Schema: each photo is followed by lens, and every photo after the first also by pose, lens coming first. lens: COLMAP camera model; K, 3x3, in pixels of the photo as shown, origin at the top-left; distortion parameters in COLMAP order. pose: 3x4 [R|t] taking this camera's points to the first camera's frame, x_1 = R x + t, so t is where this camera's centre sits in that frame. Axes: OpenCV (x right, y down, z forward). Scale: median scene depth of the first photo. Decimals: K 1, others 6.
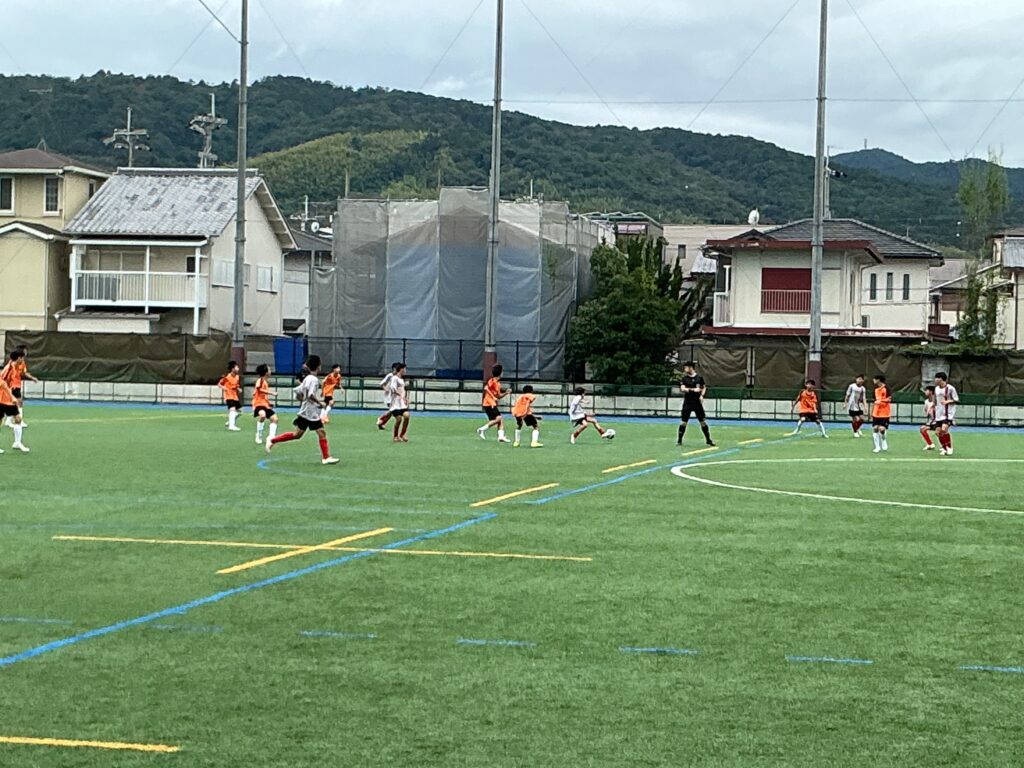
lens RADIAL K [[2277.3, 0, 503.9], [0, 2277.3, 392.5], [0, 0, 1]] dist [0.079278, 0.000000]
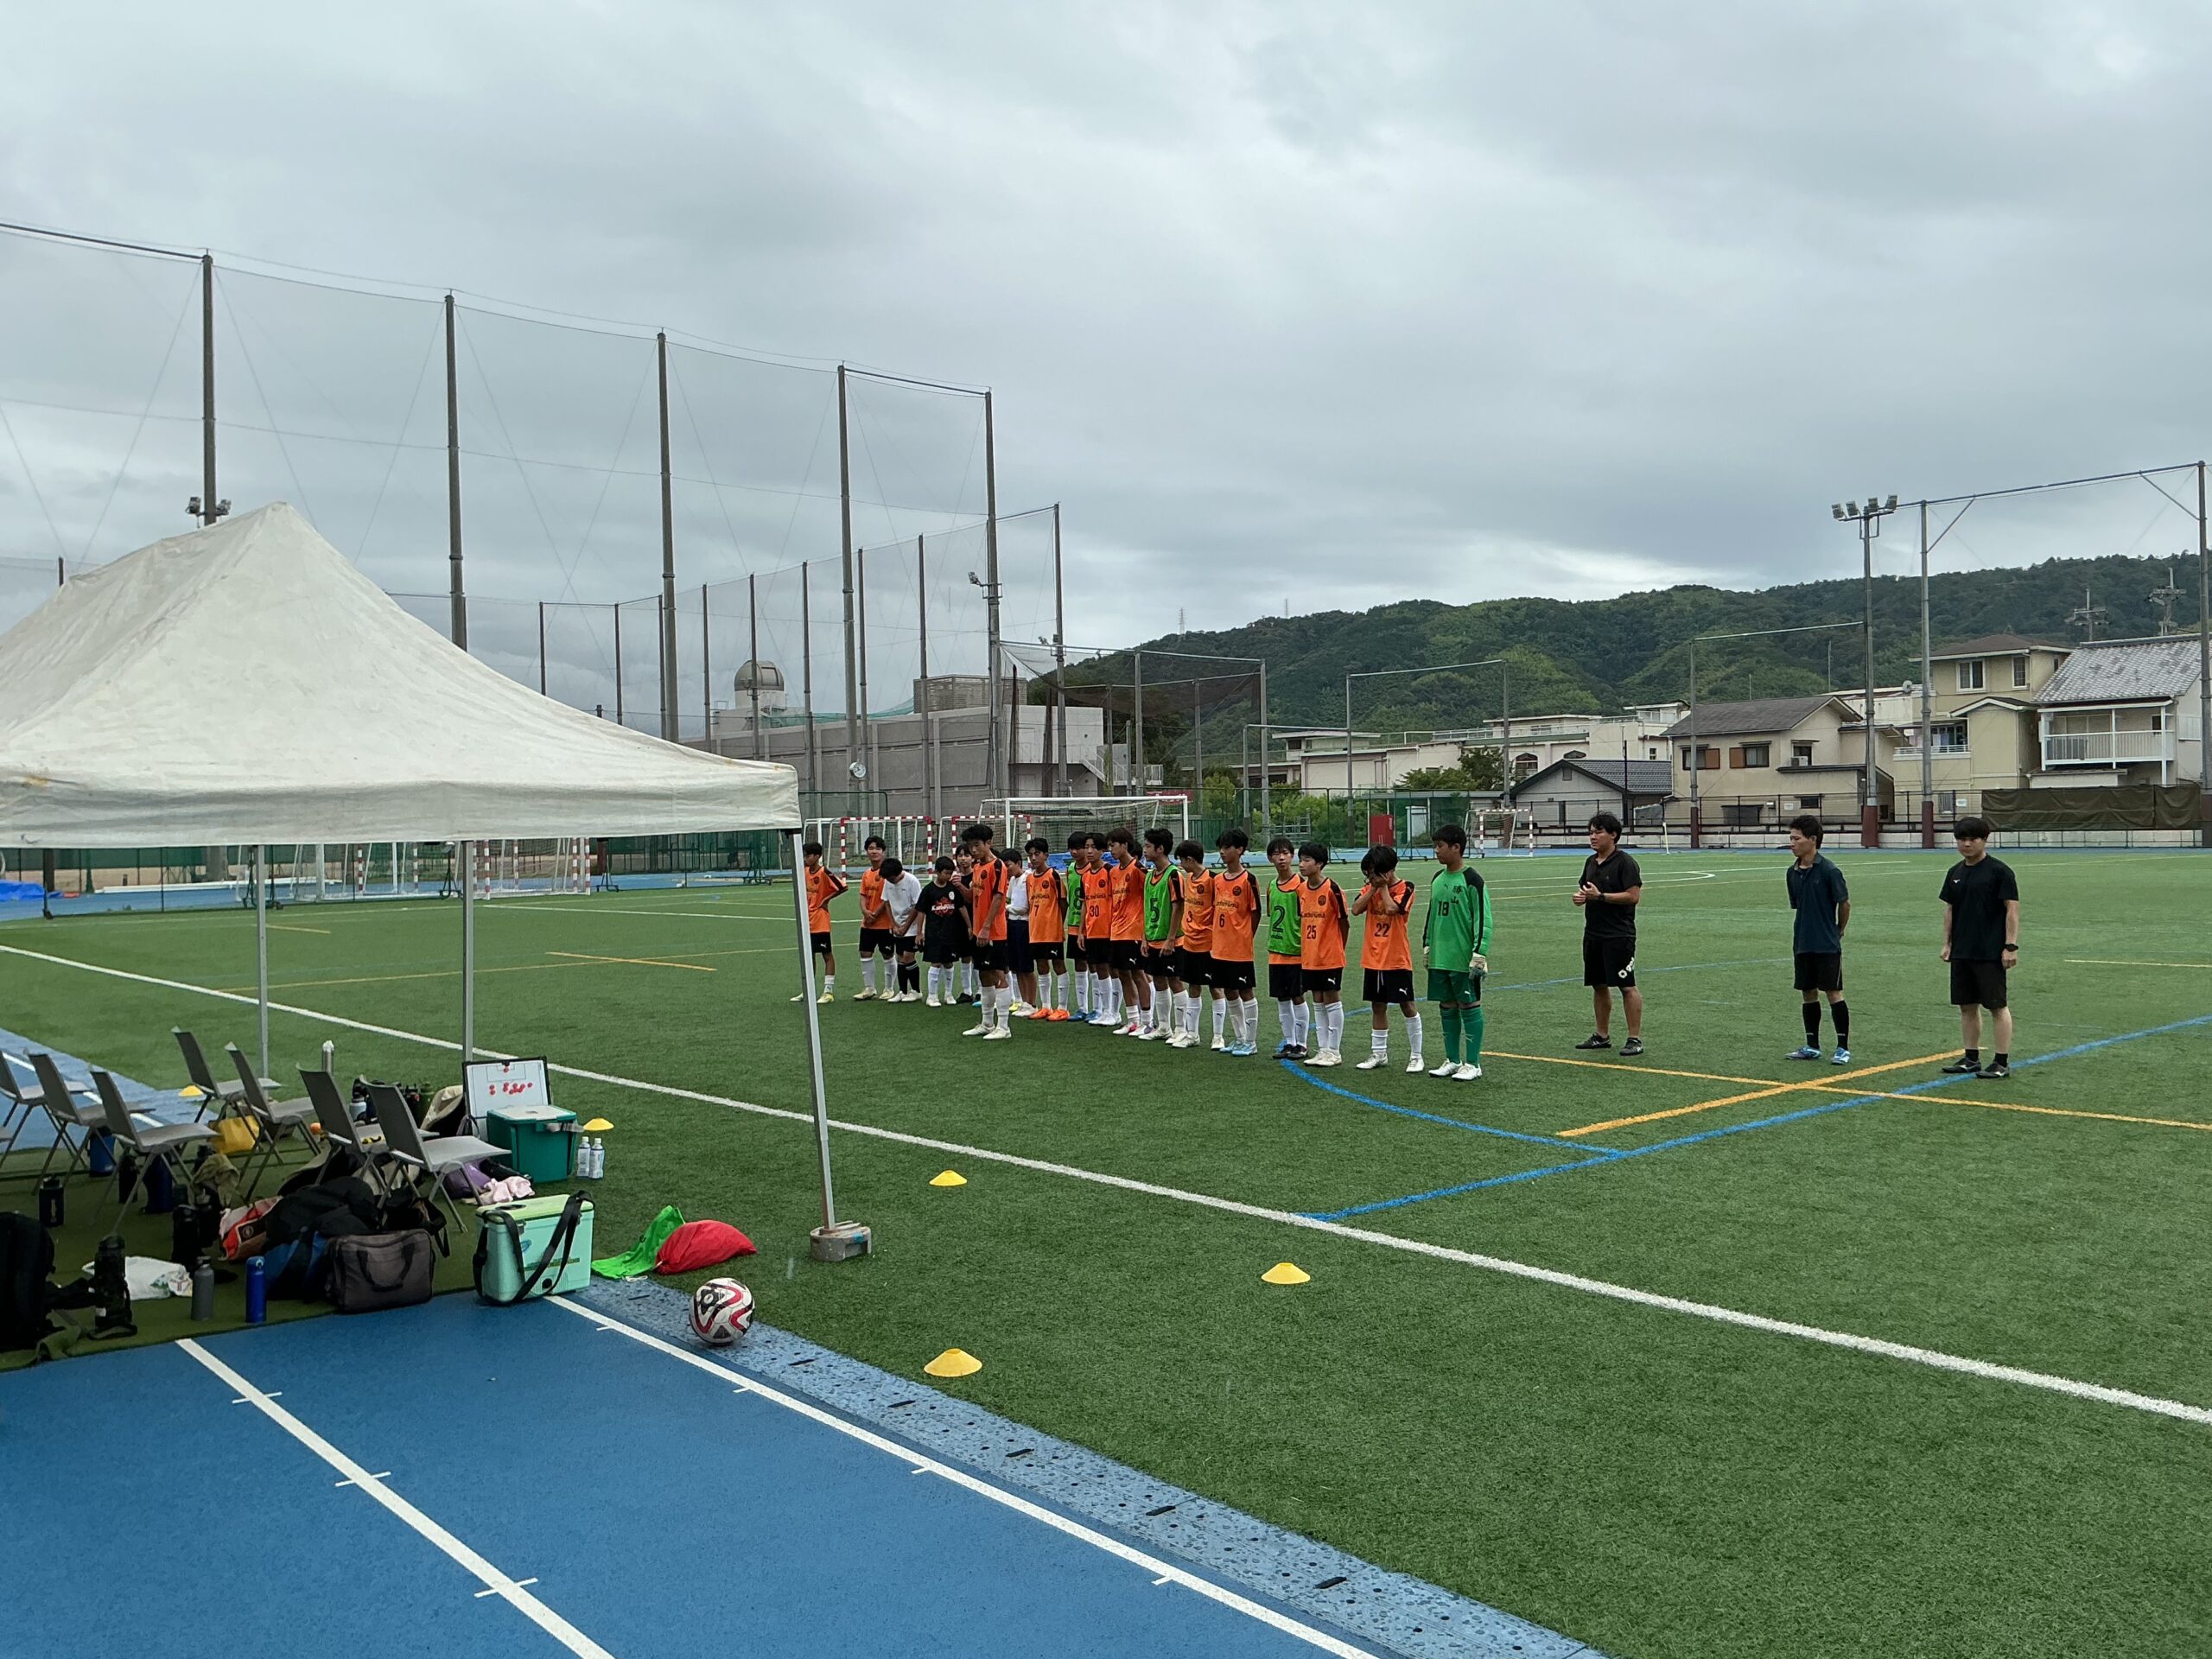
lens RADIAL K [[1793.9, 0, 1121.8], [0, 1793.9, 848.3], [0, 0, 1]] dist [0.097223, -0.185313]
pose [[0.794761, -0.031341, -0.606113, -0.003221], [0.030714, 0.999463, -0.011407, -0.000015], [0.606145, -0.009550, 0.795297, -0.018398]]
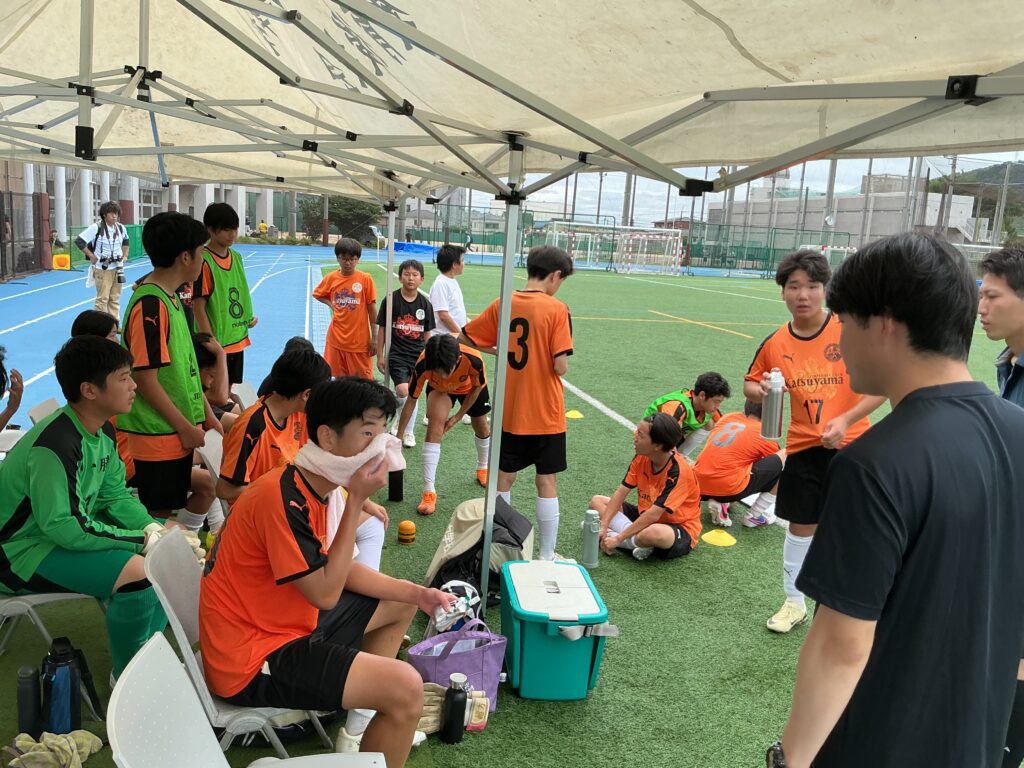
lens RADIAL K [[830.5, 0, 509.7], [0, 830.5, 386.2], [0, 0, 1]] dist [0.097223, -0.185313]
pose [[0.418498, 0.162828, -0.893503, -0.090191], [-0.064696, 0.986643, 0.149499, -0.000490], [0.905911, -0.004758, 0.423442, 0.046268]]
